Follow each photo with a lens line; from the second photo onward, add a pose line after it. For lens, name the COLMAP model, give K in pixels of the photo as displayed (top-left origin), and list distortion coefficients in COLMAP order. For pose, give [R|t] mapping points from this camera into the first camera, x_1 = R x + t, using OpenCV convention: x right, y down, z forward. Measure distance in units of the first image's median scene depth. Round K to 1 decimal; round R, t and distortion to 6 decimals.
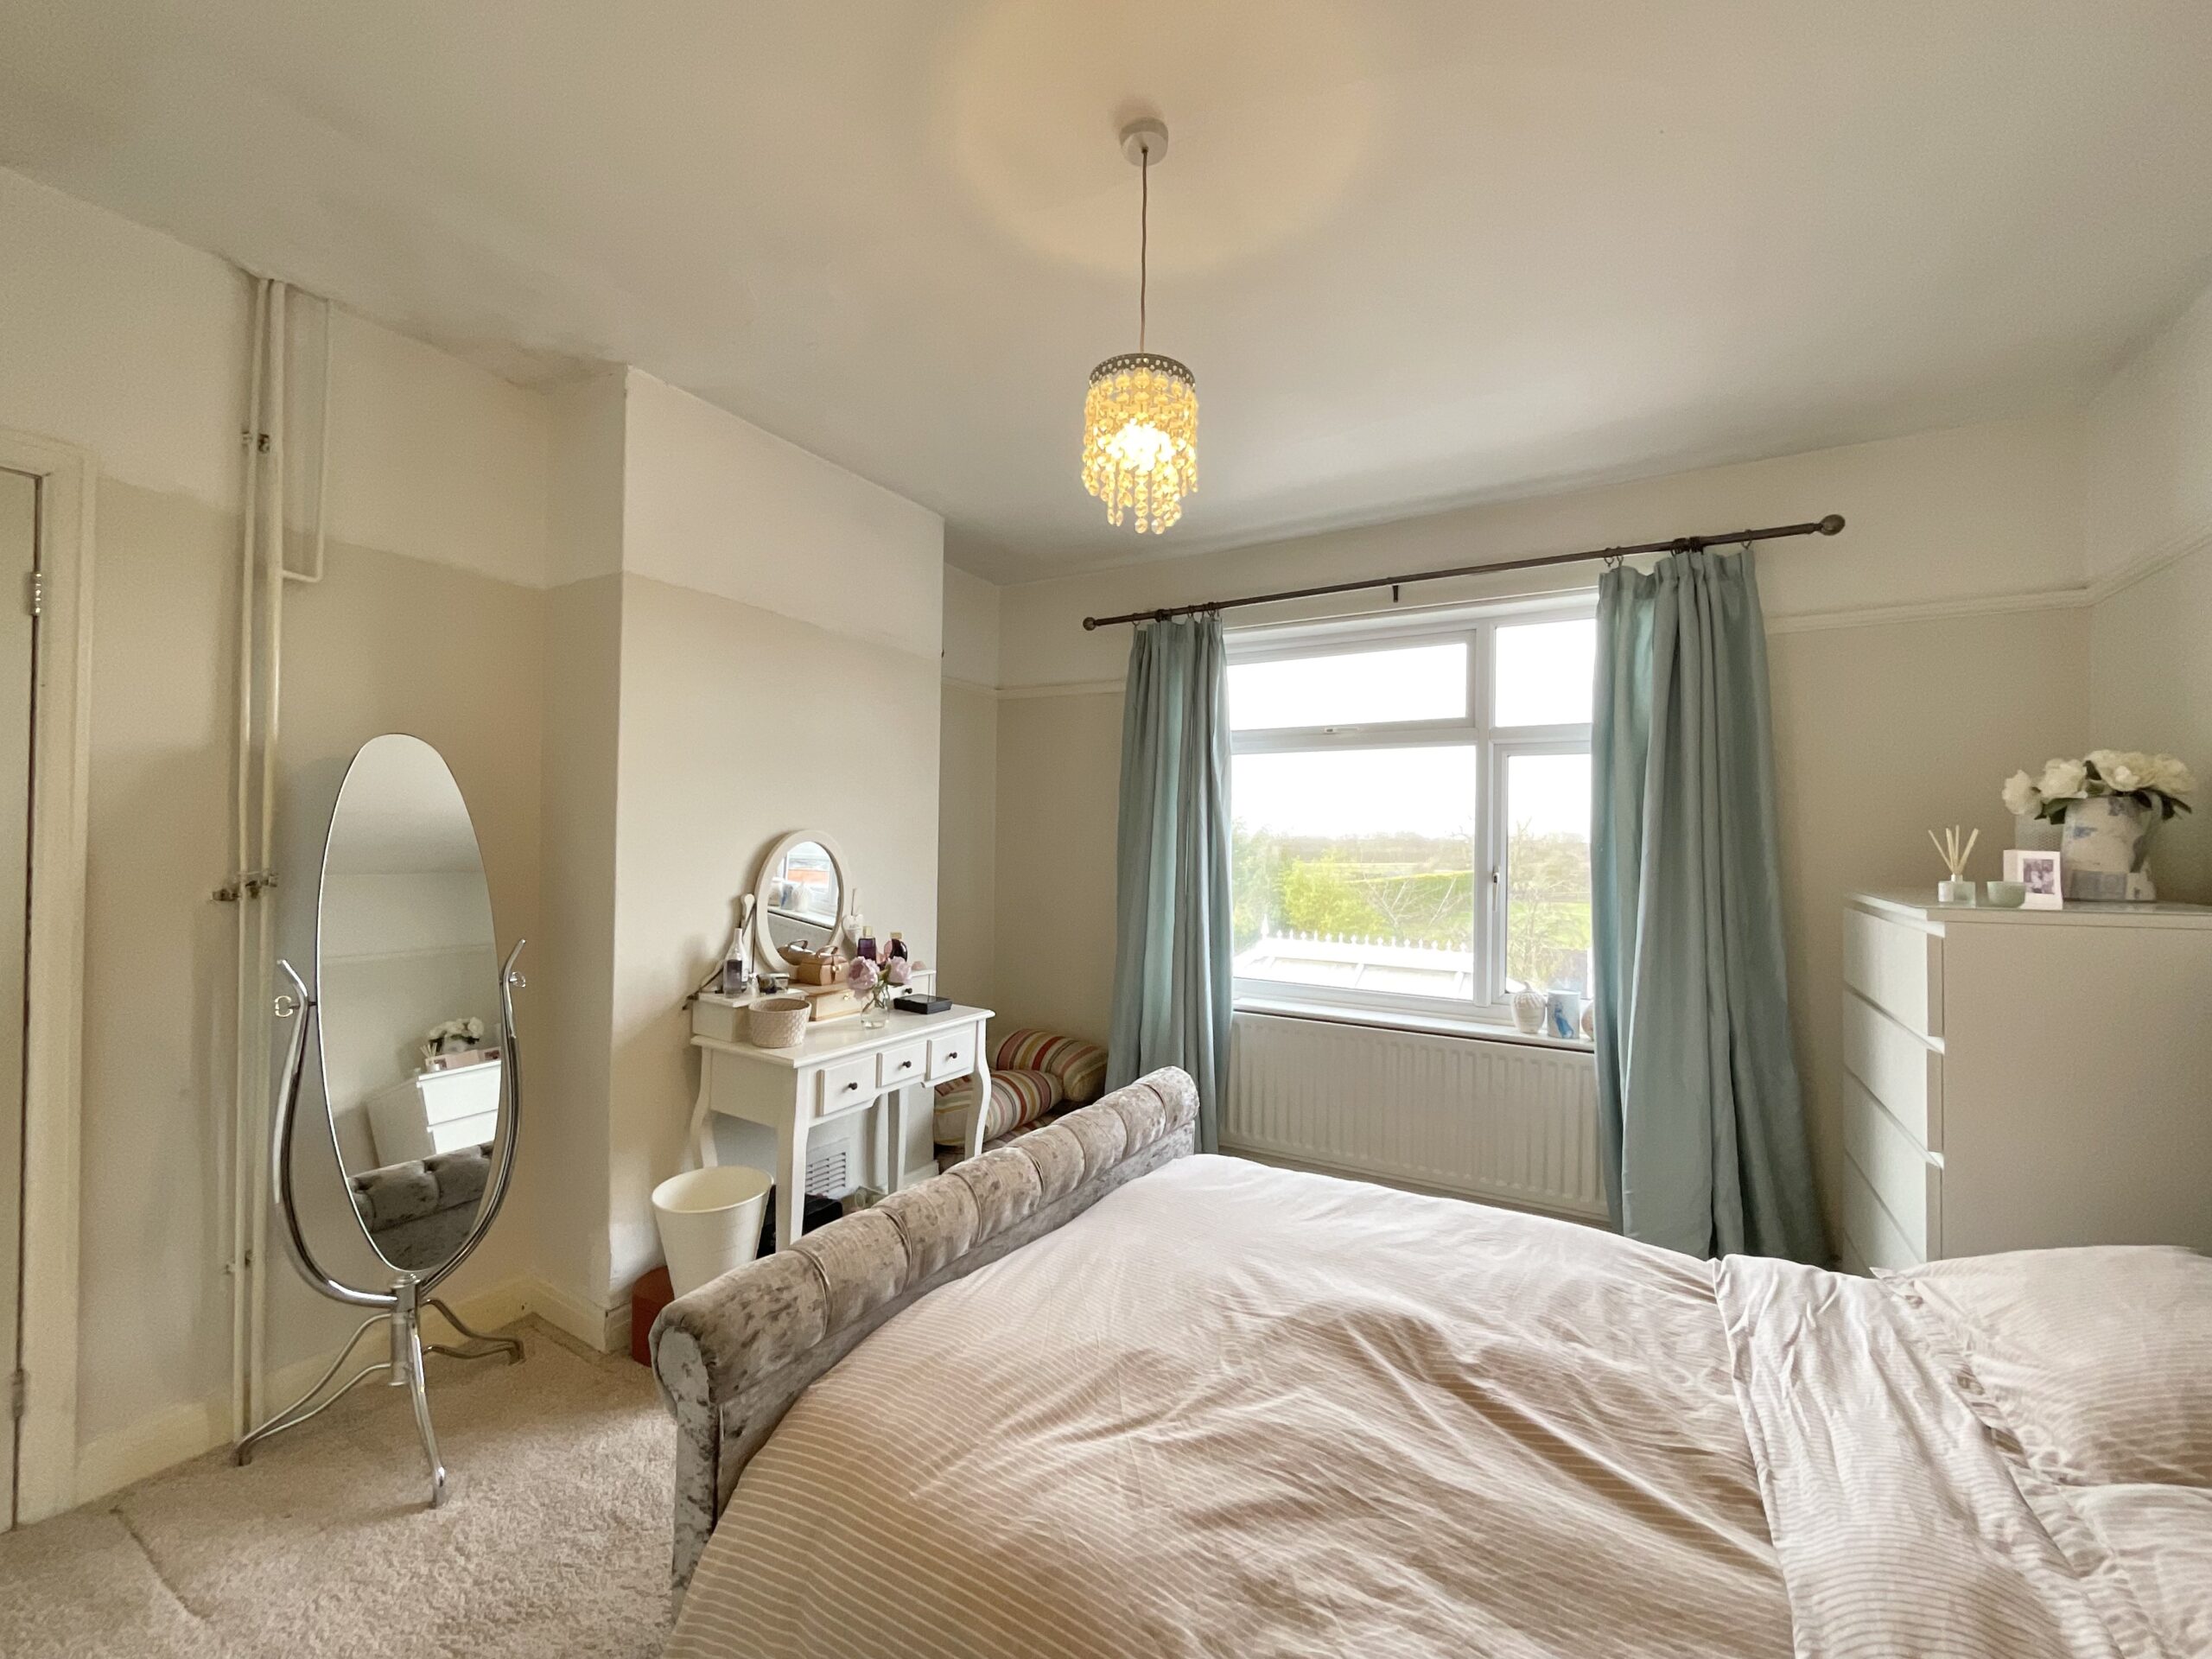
lens RADIAL K [[896.7, 0, 1106.0], [0, 896.7, 829.5], [0, 0, 1]] dist [0.011084, 0.000070]
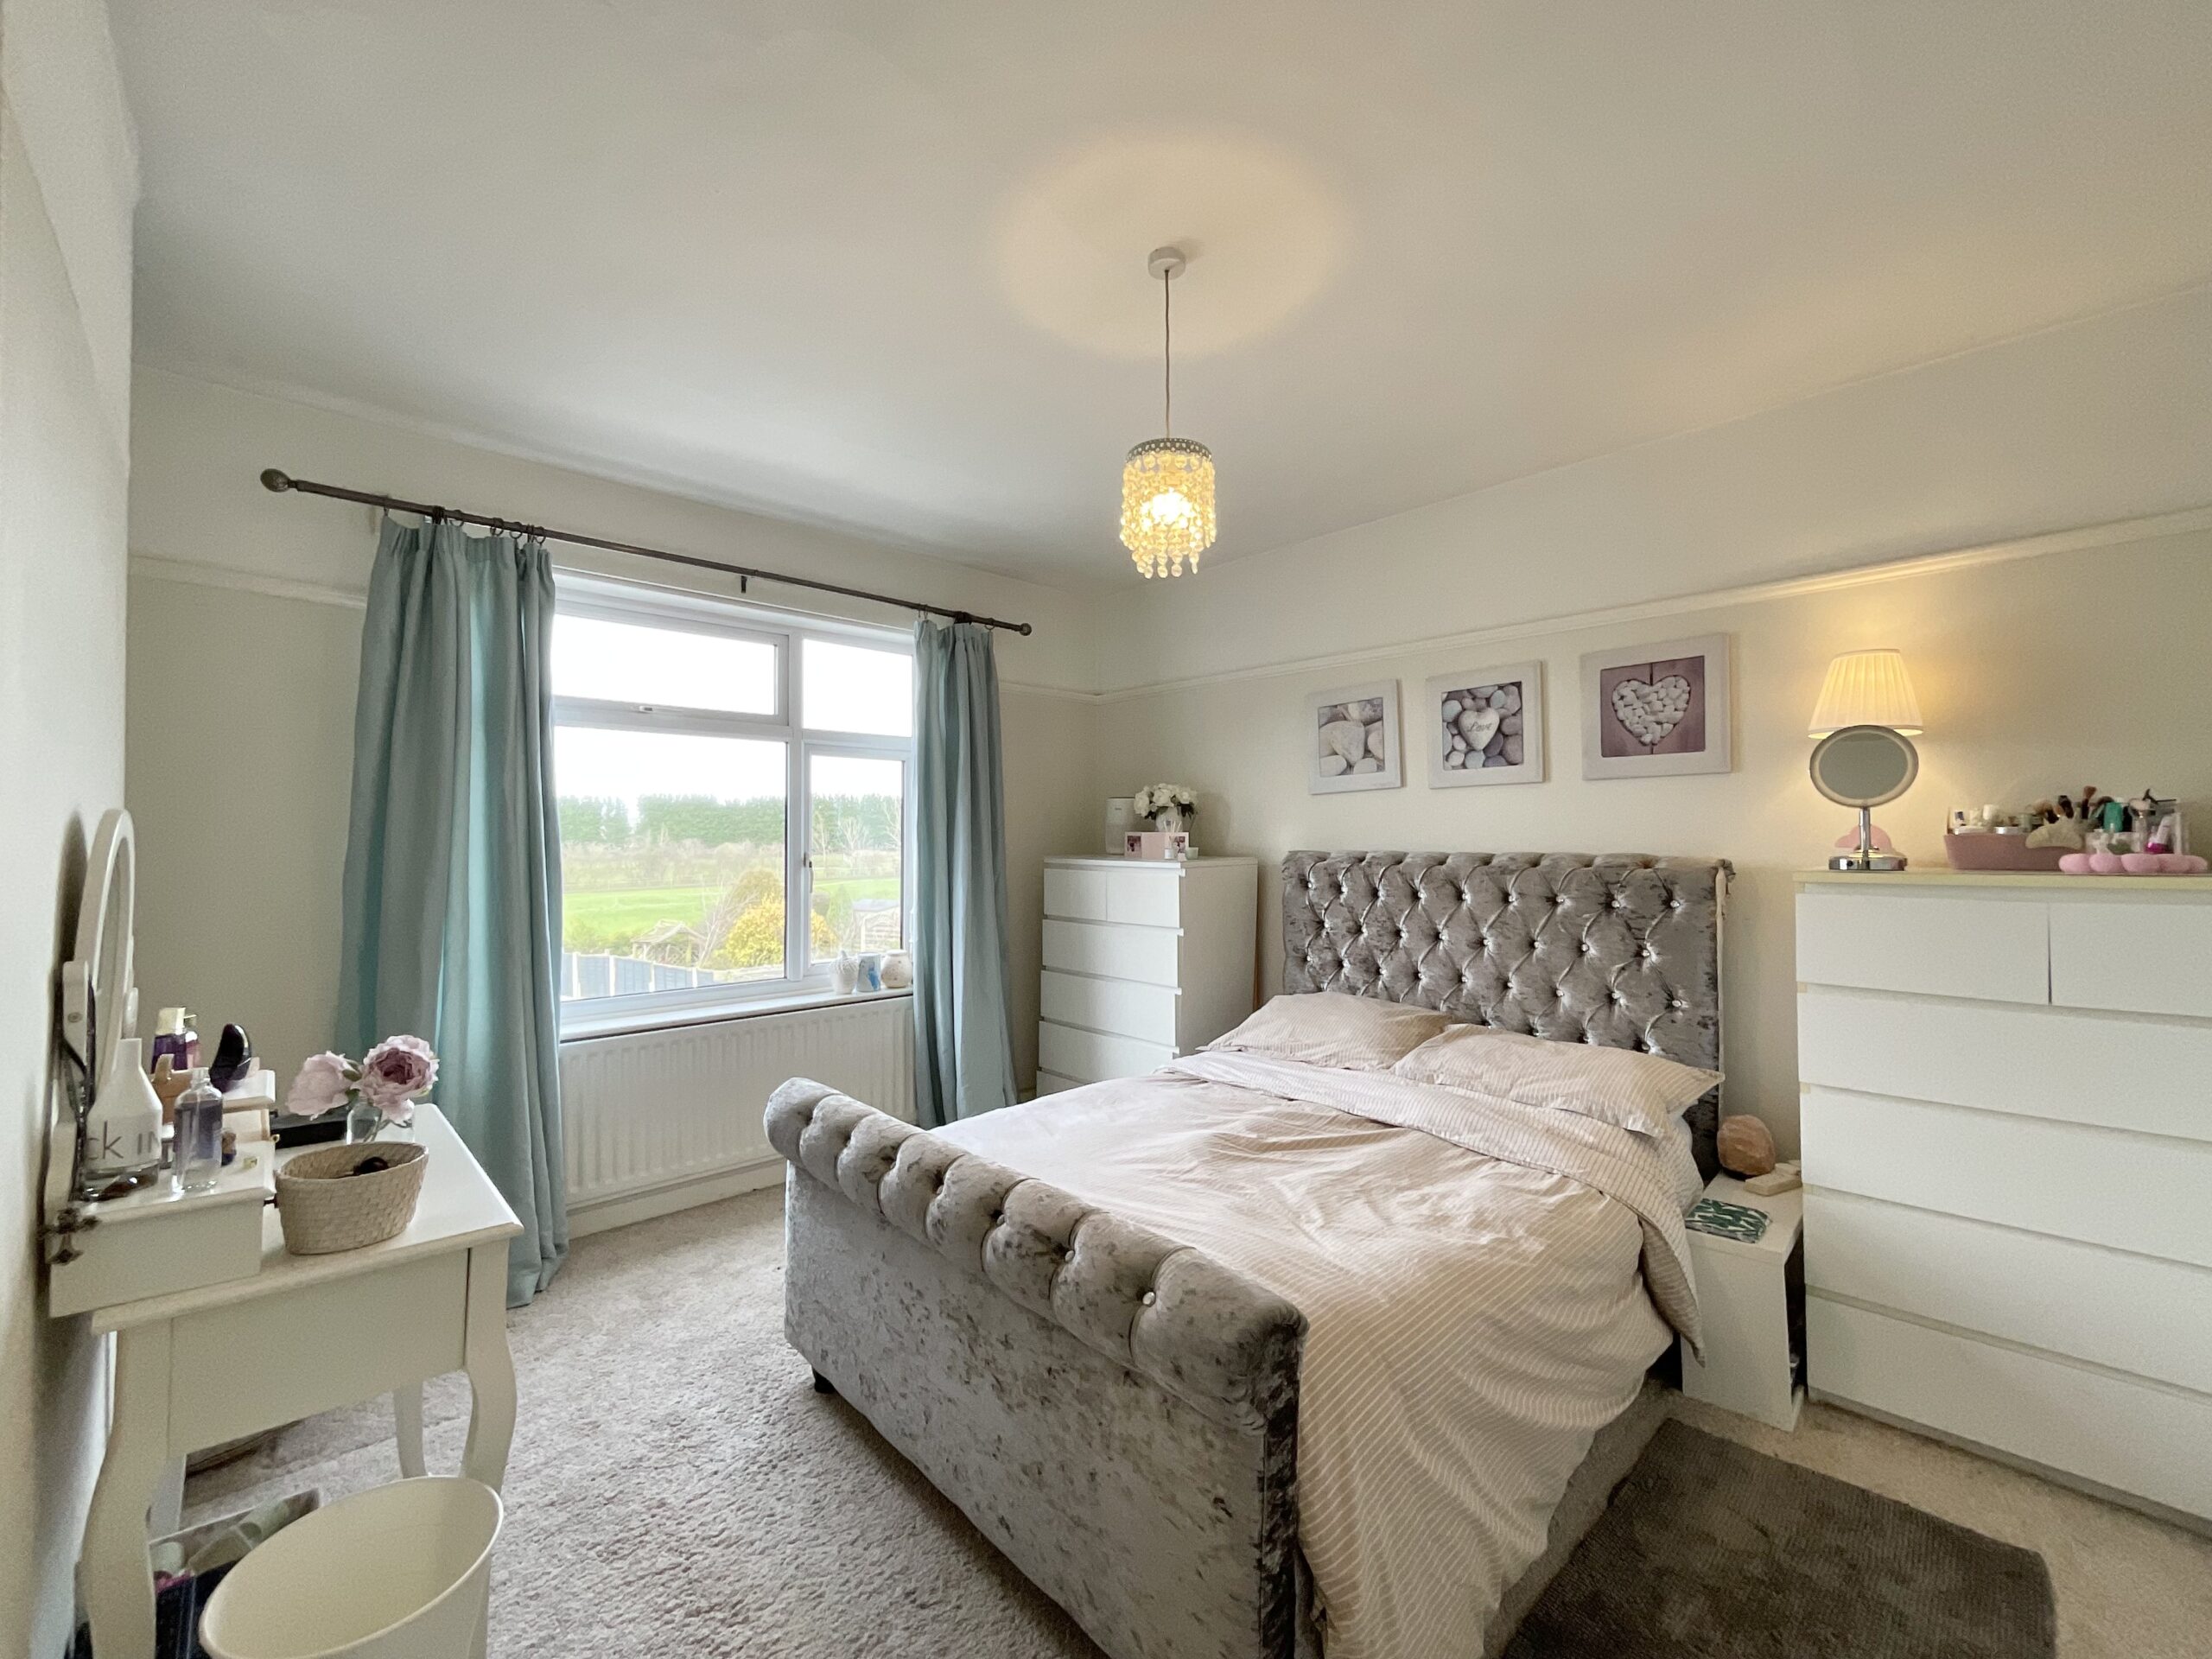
lens RADIAL K [[896.7, 0, 1106.0], [0, 896.7, 829.5], [0, 0, 1]] dist [0.011084, 0.000070]
pose [[0.288600, -0.008303, 0.957414, -0.628849], [-0.007847, 0.999908, 0.011037, -0.003152], [-0.957418, -0.010698, 0.288509, 0.379834]]
